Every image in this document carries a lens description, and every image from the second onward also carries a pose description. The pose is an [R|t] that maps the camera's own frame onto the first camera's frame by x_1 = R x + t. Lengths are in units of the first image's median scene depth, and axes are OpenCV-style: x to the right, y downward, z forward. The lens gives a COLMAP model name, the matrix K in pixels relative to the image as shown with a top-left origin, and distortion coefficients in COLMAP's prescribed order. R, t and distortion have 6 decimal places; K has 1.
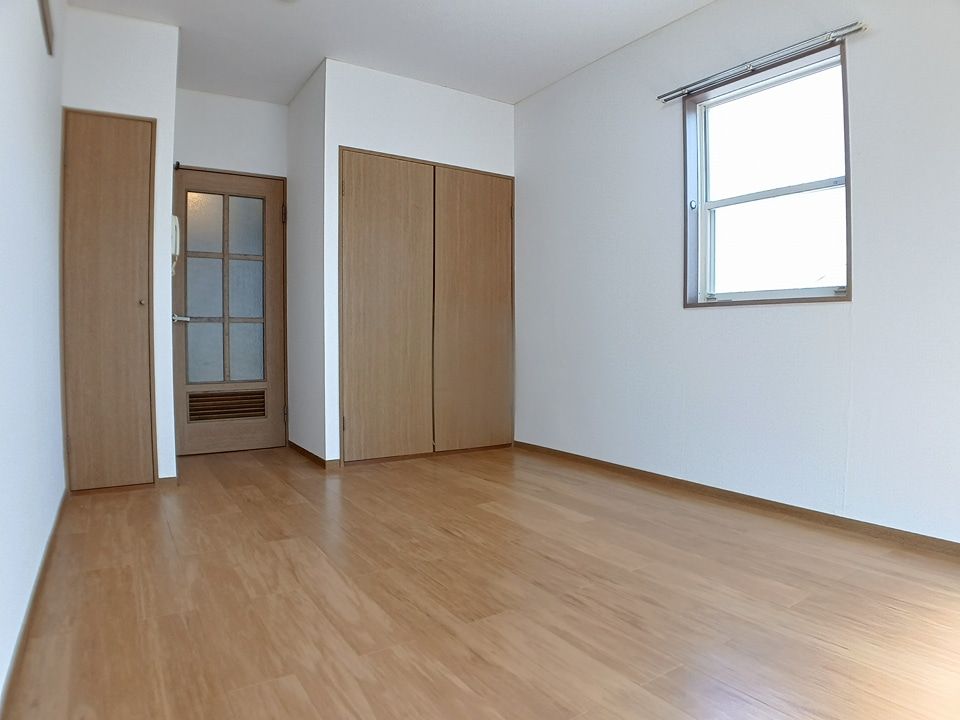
lens RADIAL K [[616.2, 0, 480.0], [0, 616.2, 360.0], [0, 0, 1]] dist [-0.037699, 0.001987]
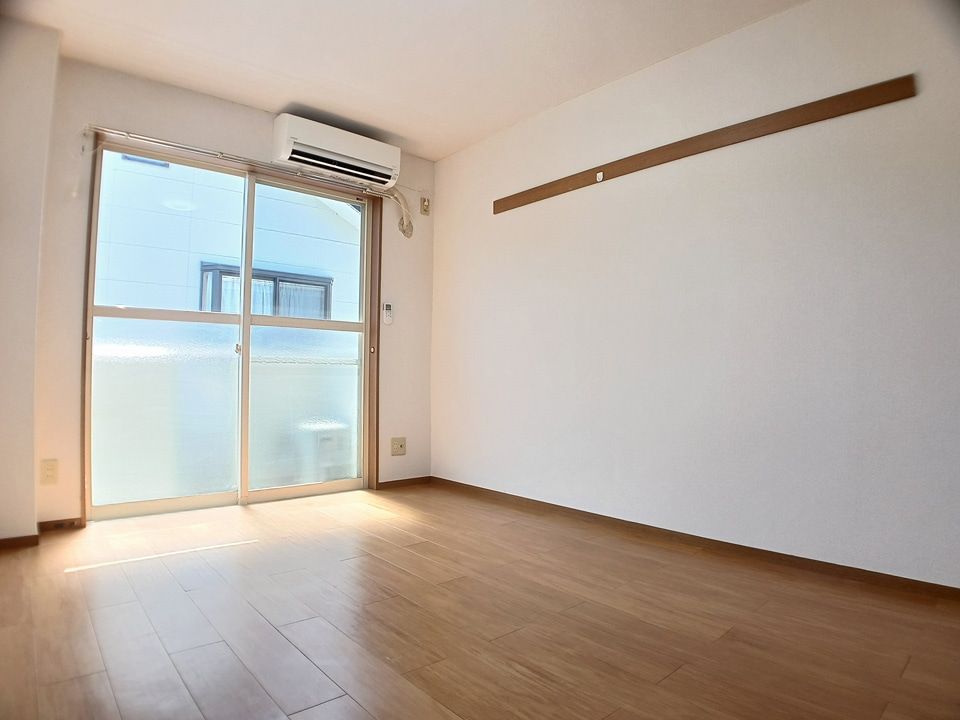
lens RADIAL K [[562.4, 0, 480.0], [0, 562.4, 360.0], [0, 0, 1]] dist [-0.075630, -0.000633]
pose [[-0.989587, -0.009713, -0.143607, 0.122284], [-0.010160, 0.999946, 0.002379, -0.076411], [0.143576, 0.003813, -0.989632, 1.960409]]
